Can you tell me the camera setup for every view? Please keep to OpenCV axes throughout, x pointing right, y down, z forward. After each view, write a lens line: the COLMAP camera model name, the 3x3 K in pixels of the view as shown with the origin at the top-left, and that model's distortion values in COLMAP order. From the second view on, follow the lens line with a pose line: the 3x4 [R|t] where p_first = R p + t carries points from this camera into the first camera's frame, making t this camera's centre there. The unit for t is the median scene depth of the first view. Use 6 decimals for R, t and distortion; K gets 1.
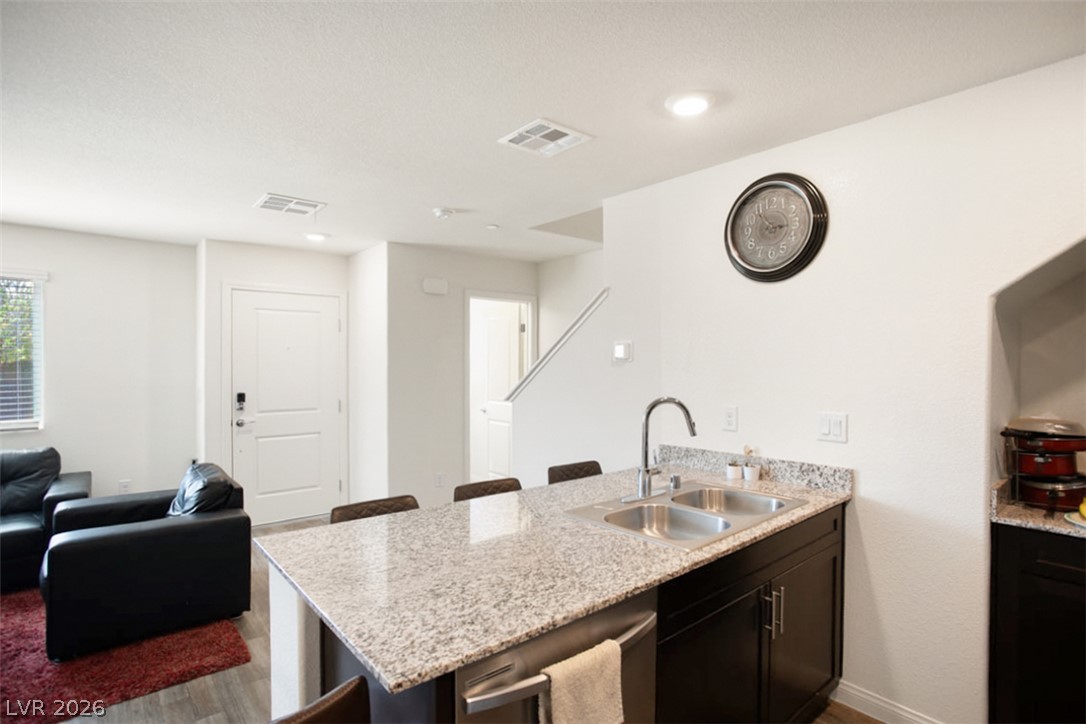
lens RADIAL K [[540.7, 0, 541.2], [0, 540.7, 365.2], [0, 0, 1]] dist [-0.056011, 0.020451]
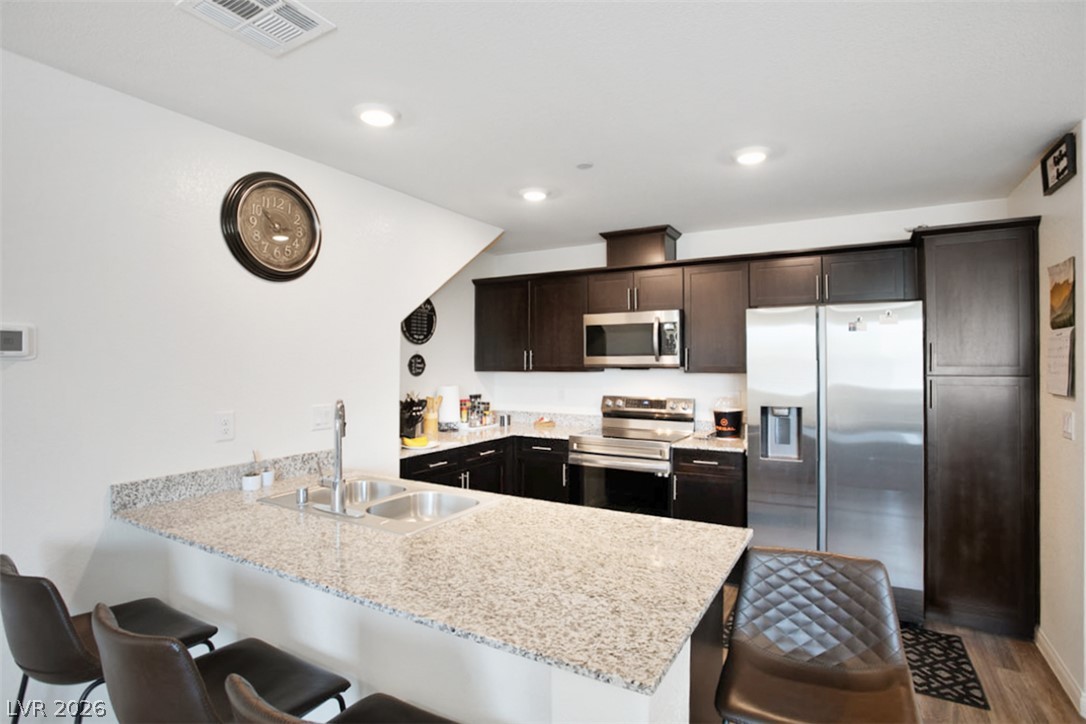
lens RADIAL K [[547.7, 0, 543.0], [0, 547.7, 362.0], [0, 0, 1]] dist [-0.067676, 0.031627]
pose [[-0.326082, 0.000241, 0.945341, -0.760780], [0.004753, 0.999988, 0.001384, -0.004702], [-0.945329, 0.004945, -0.326080, 0.952687]]
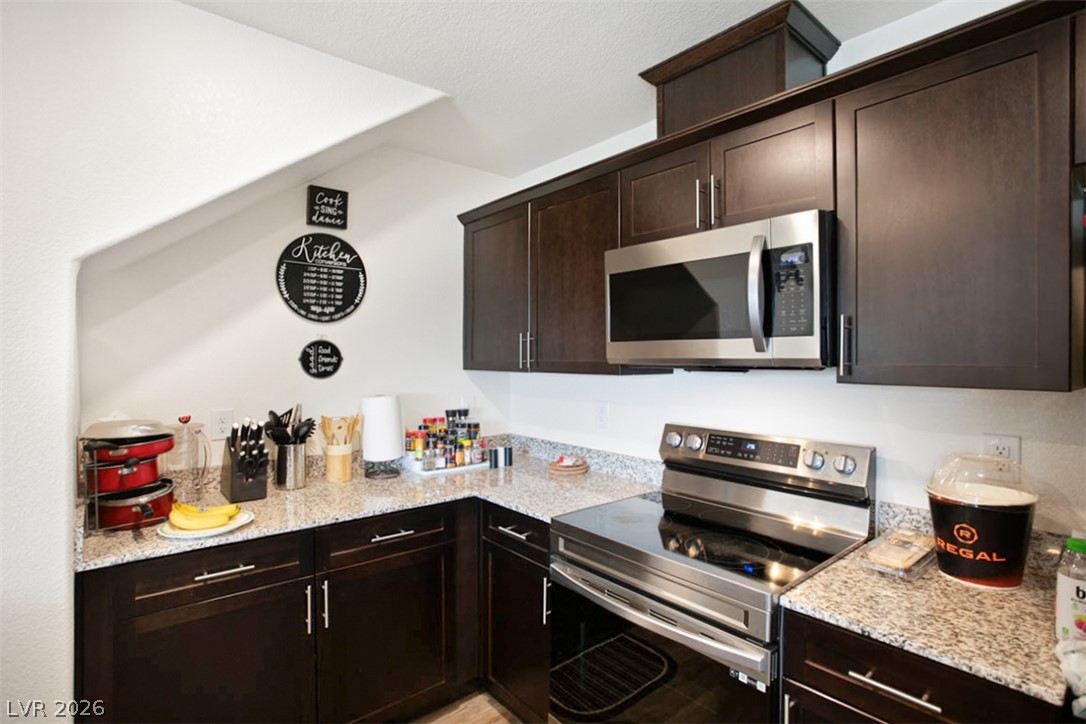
lens RADIAL K [[542.6, 0, 544.9], [0, 542.6, 356.9], [0, 0, 1]] dist [-0.054698, 0.030350]
pose [[0.007391, -0.001737, 0.999971, 0.113936], [0.002378, 0.999996, 0.001720, 0.001975], [-0.999970, 0.002365, 0.007395, 0.291865]]
